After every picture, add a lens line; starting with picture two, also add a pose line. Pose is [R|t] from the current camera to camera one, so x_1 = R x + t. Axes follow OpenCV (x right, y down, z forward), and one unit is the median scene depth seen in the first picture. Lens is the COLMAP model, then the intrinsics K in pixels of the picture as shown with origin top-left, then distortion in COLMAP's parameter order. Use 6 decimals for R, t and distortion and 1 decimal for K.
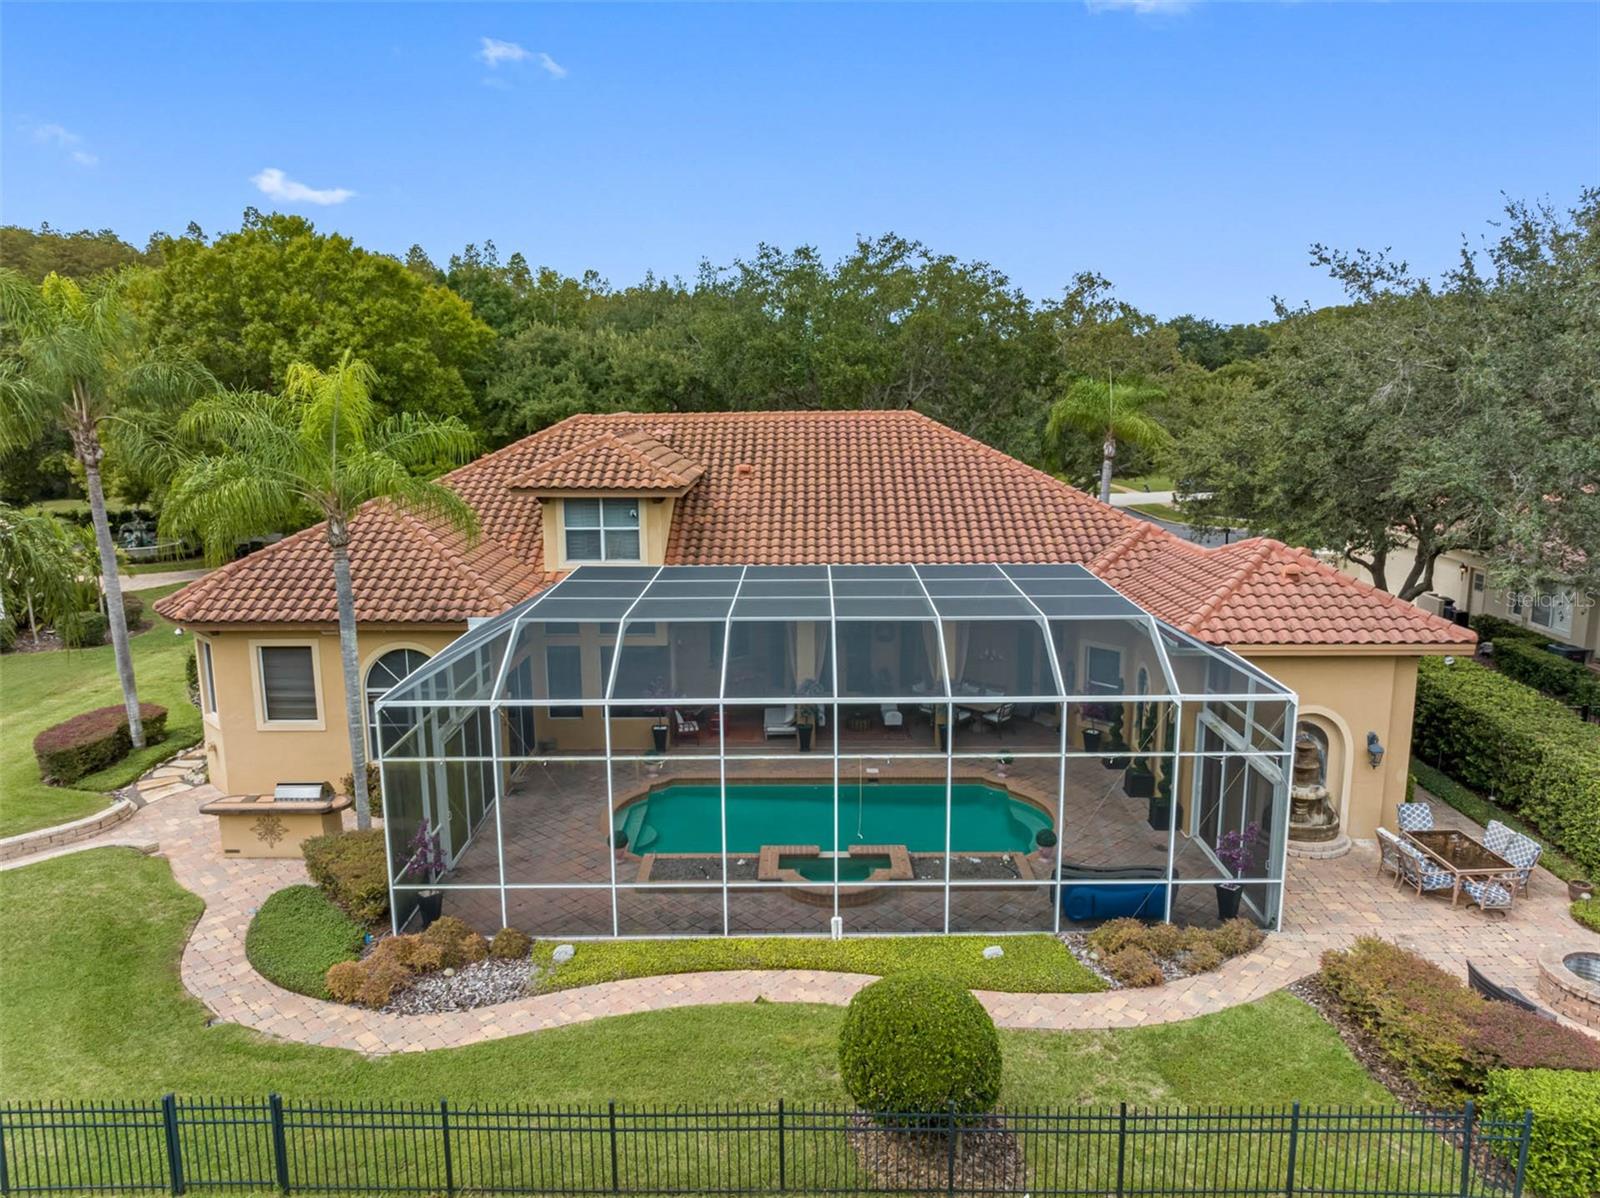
lens RADIAL K [[1128.9, 0, 805.6], [0, 1128.9, 589.3], [0, 0, 1]] dist [-0.008285, -0.008037]
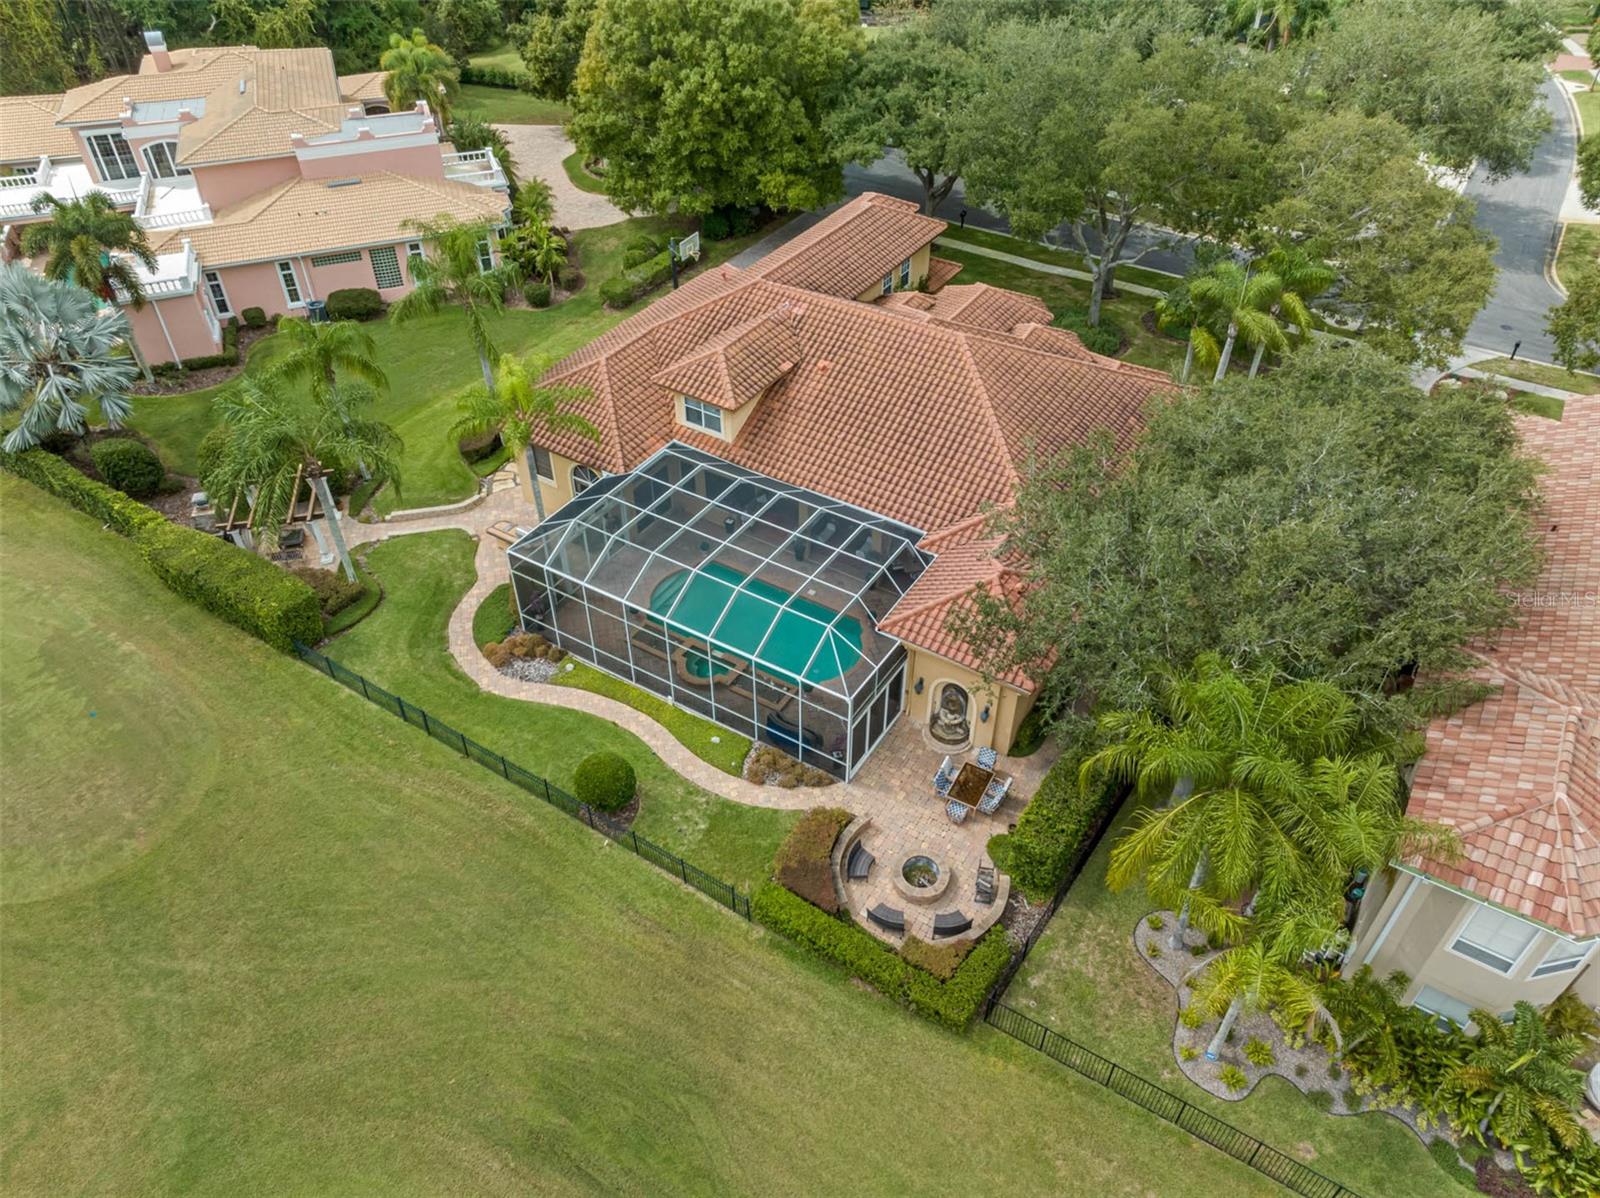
lens RADIAL K [[1127.1, 0, 806.7], [0, 1127.1, 589.8], [0, 0, 1]] dist [-0.001134, -0.009491]
pose [[0.849435, 0.346160, -0.398287, 0.885759], [-0.102100, 0.848322, 0.519544, -0.887662], [0.517721, -0.400654, 0.755937, -0.379247]]
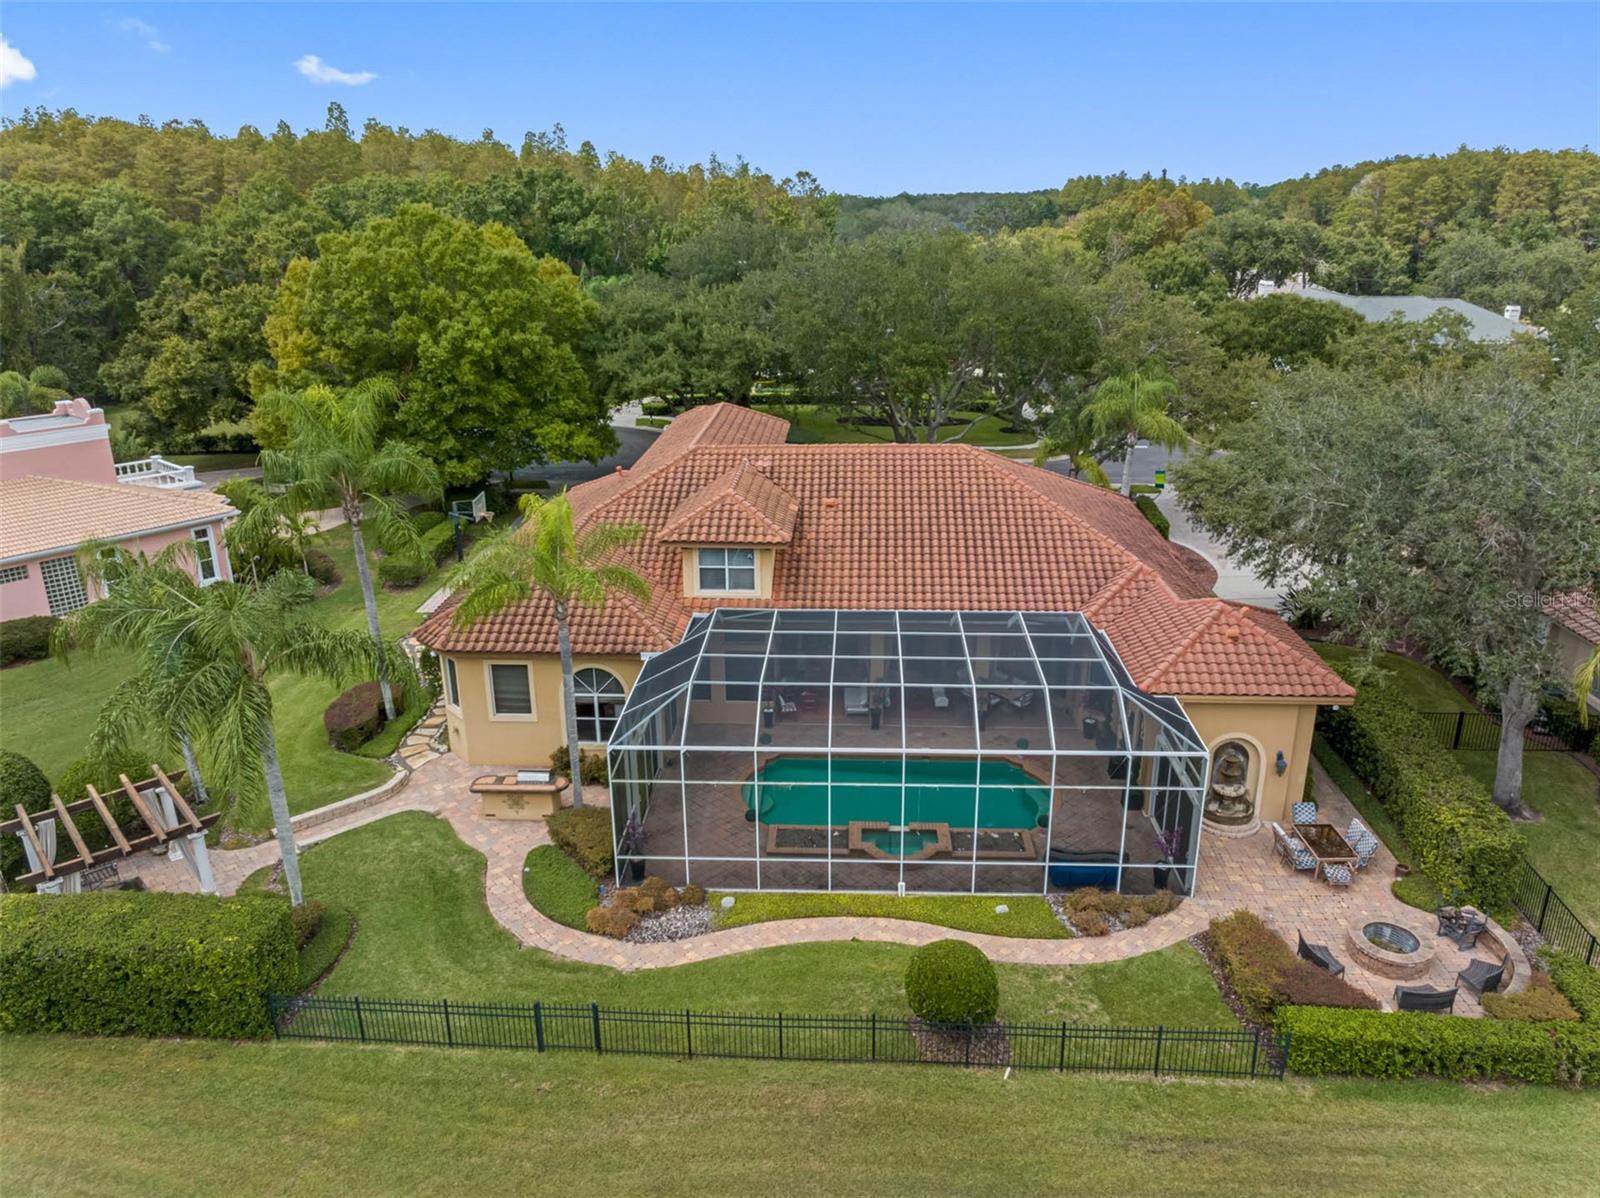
lens RADIAL K [[1127.1, 0, 806.7], [0, 1127.1, 589.8], [0, 0, 1]] dist [-0.001134, -0.009491]
pose [[0.999009, 0.012698, -0.042657, -0.034829], [-0.006226, 0.988885, 0.148550, -0.278668], [0.044069, -0.148137, 0.987984, -0.394877]]
